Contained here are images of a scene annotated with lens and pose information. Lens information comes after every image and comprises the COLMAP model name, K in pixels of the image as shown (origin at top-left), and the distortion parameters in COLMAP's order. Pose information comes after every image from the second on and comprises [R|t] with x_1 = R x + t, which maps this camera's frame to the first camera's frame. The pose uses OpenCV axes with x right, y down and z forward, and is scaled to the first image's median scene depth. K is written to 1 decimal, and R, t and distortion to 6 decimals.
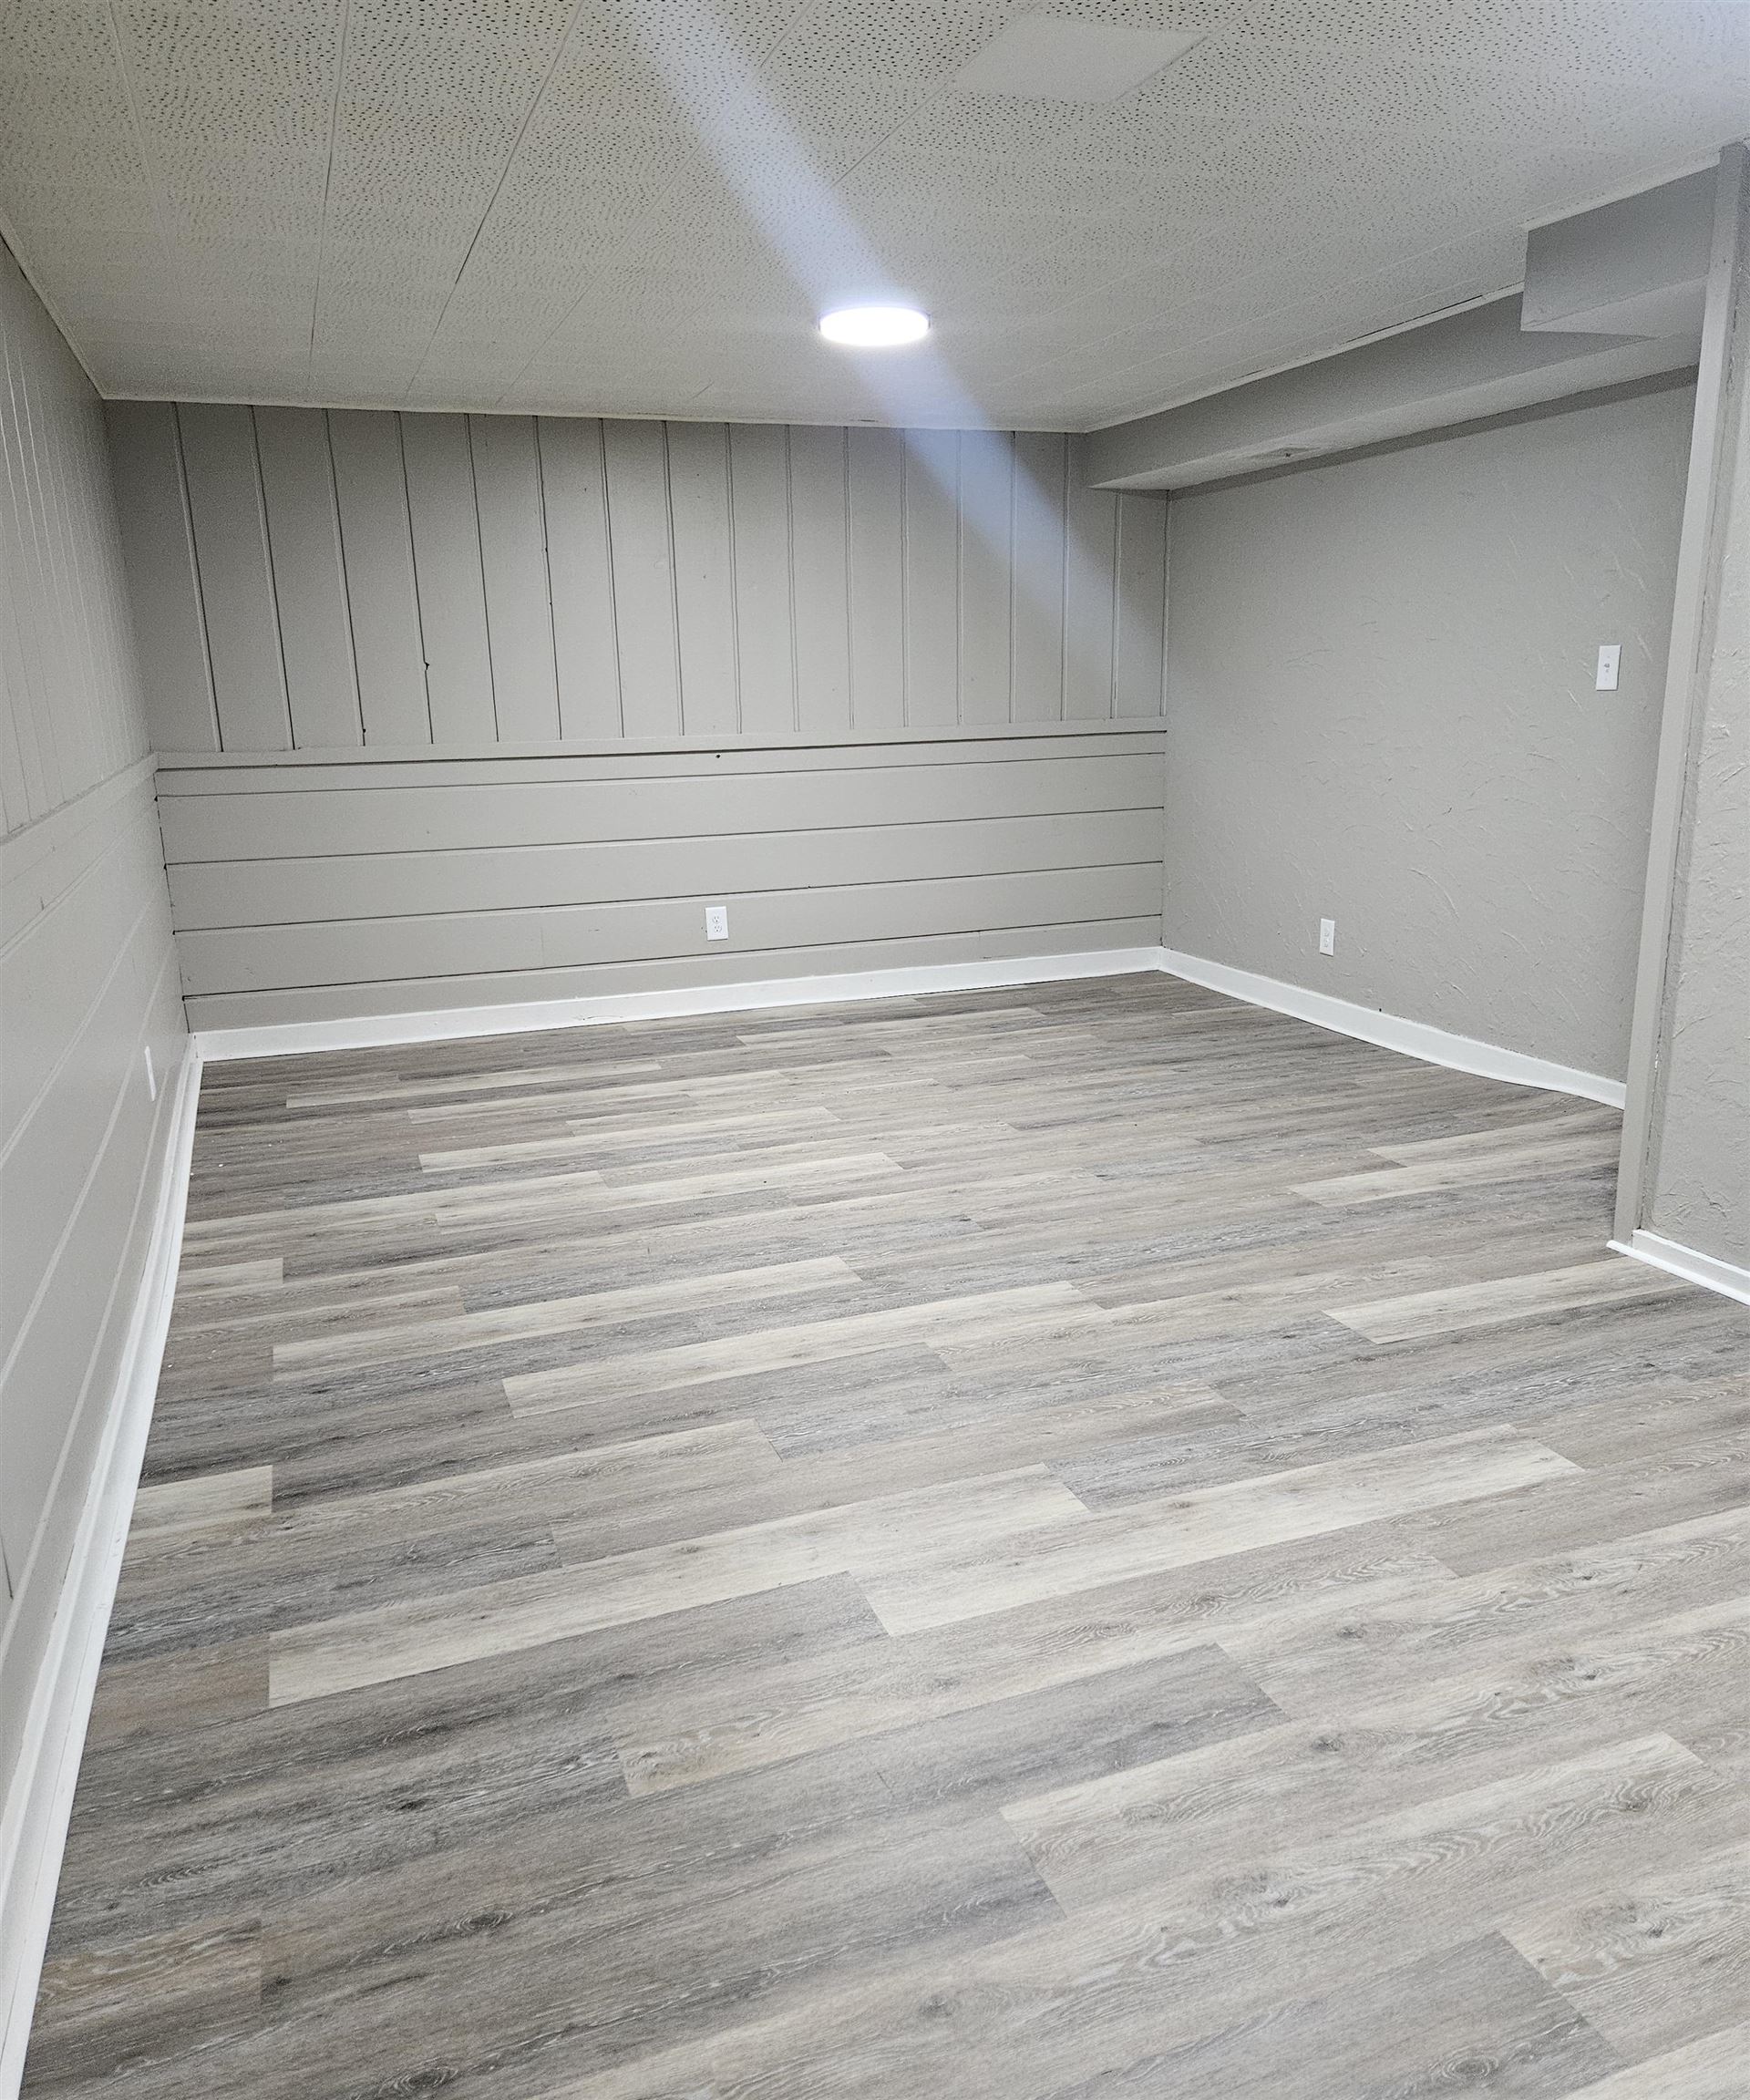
lens RADIAL K [[1542.6, 0, 872.6], [0, 1542.6, 1042.6], [0, 0, 1]] dist [0.081033, -0.073179]
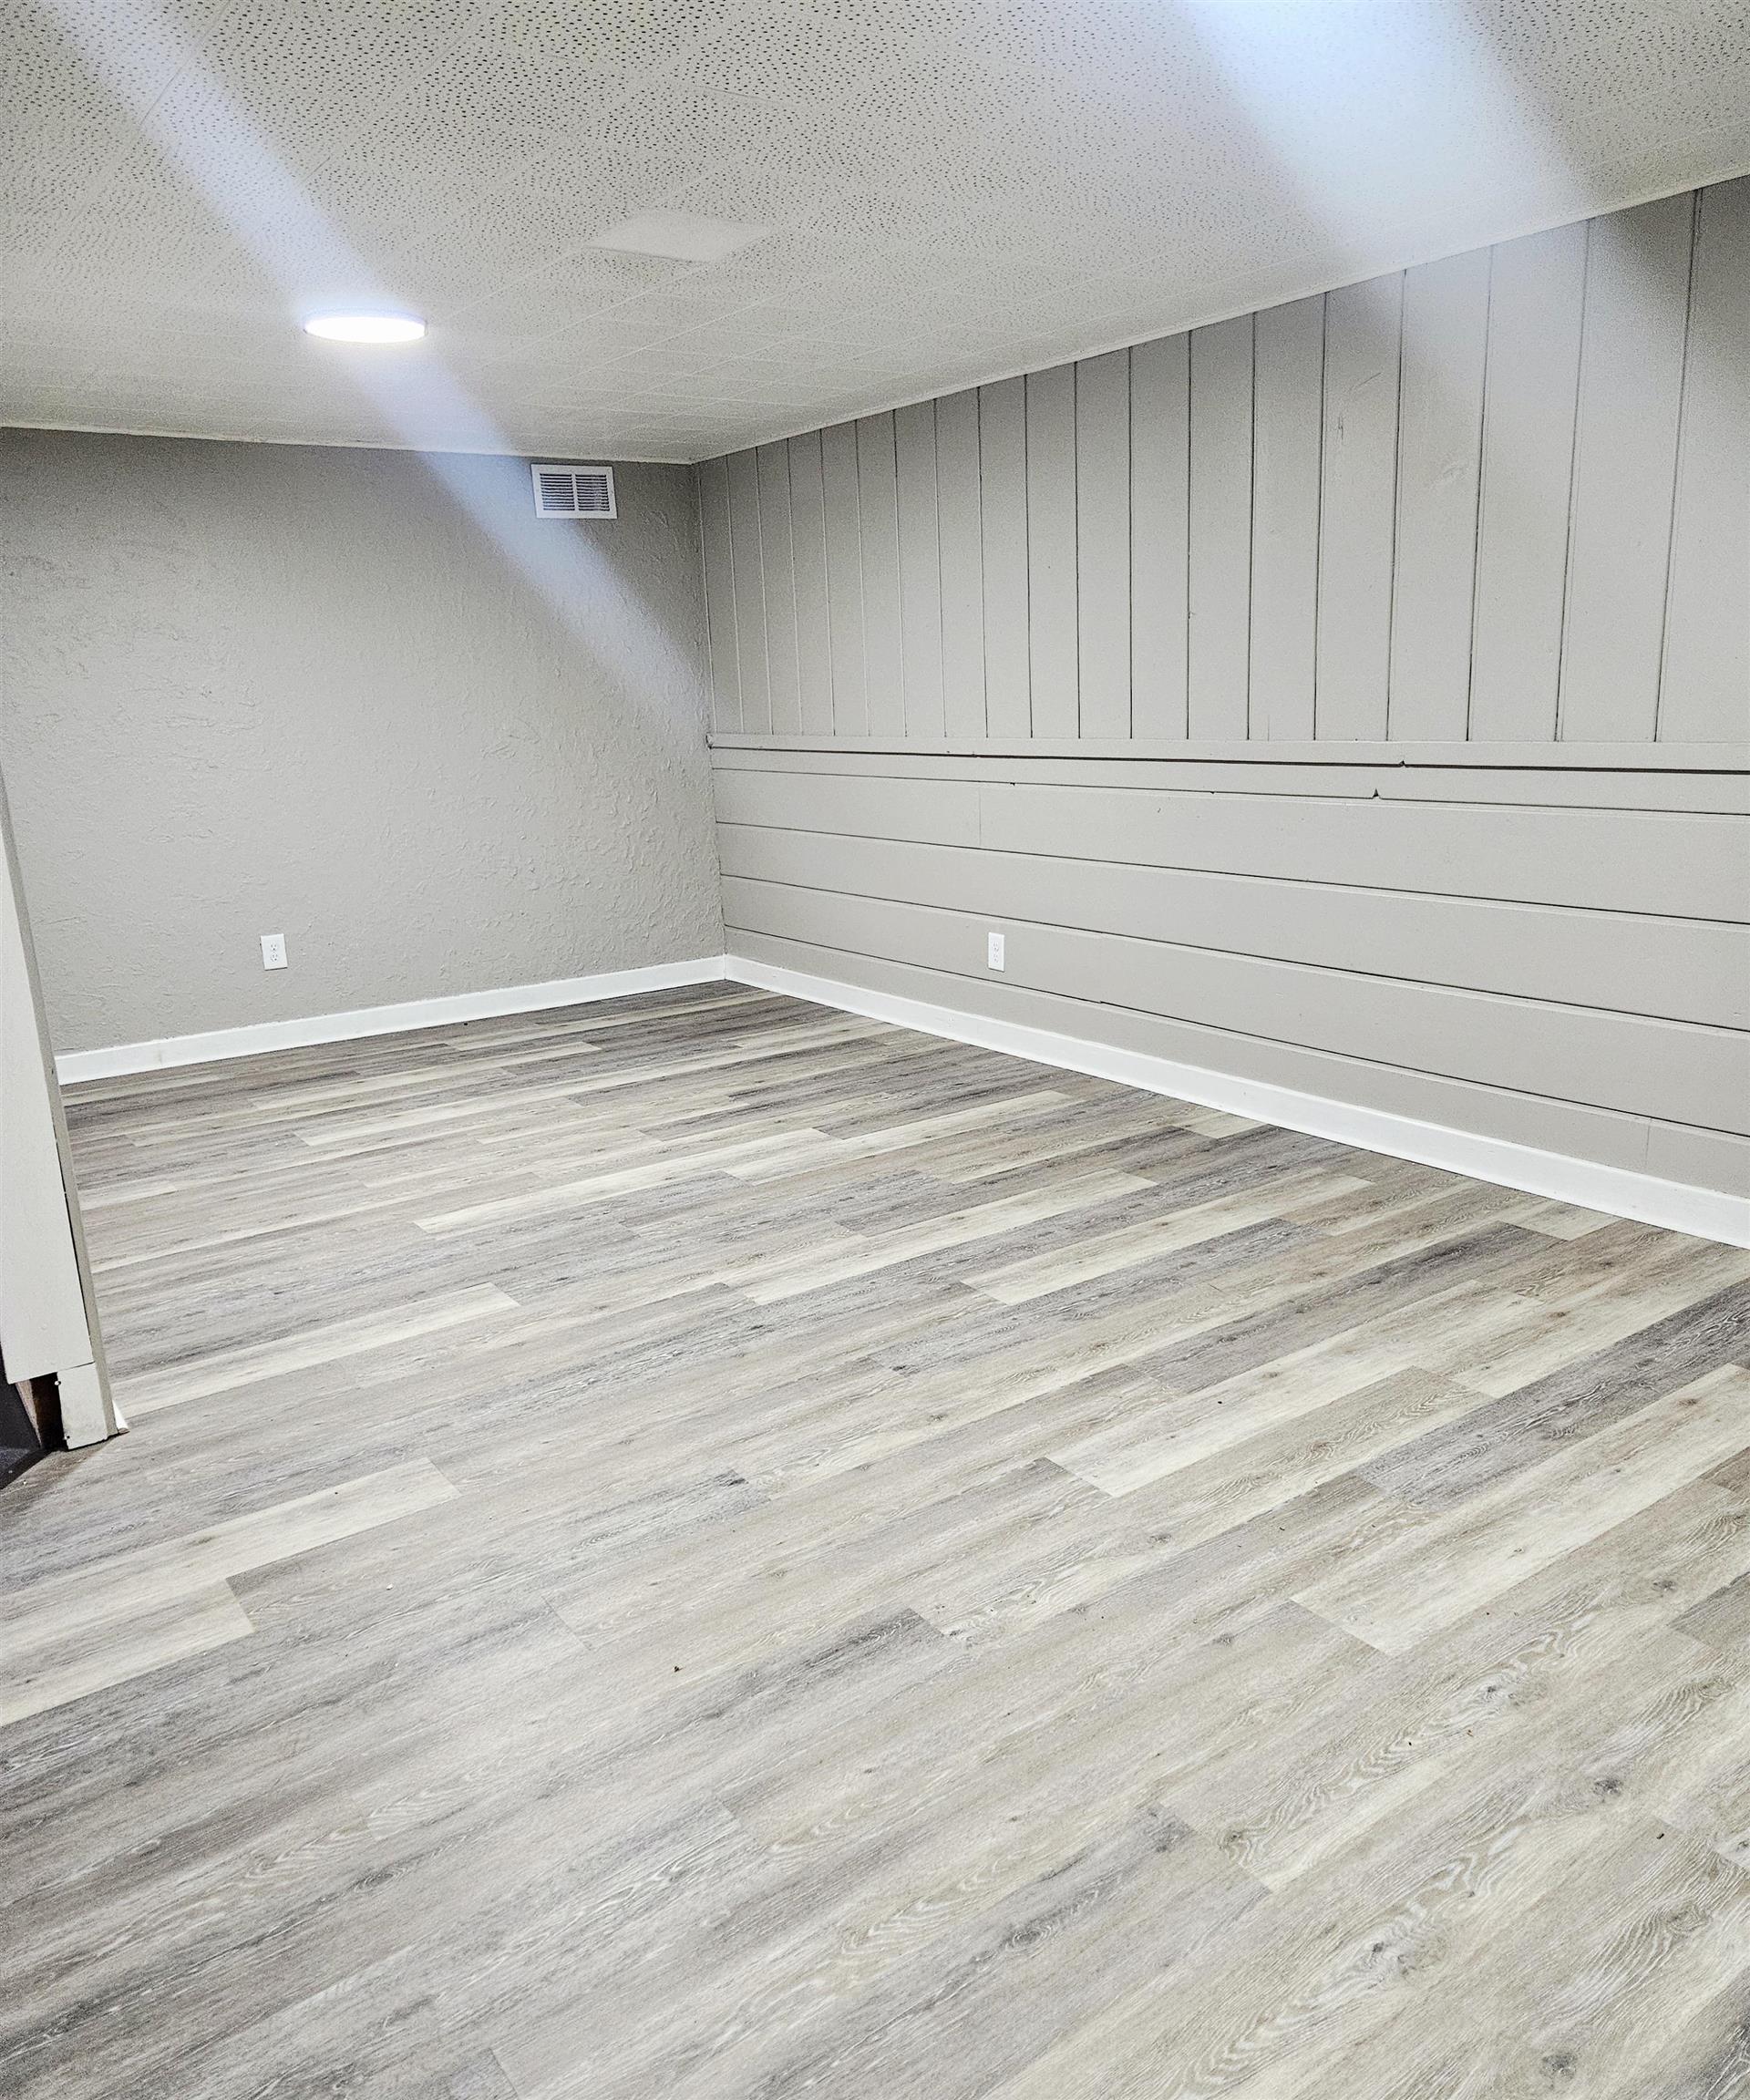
lens RADIAL K [[1542.6, 0, 872.6], [0, 1542.6, 1042.6], [0, 0, 1]] dist [0.081033, -0.073179]
pose [[-0.962922, 0.126802, -0.238123, 0.273693], [0.006157, 0.892755, 0.450500, -0.447417], [0.269710, 0.432331, -0.860434, 1.818460]]
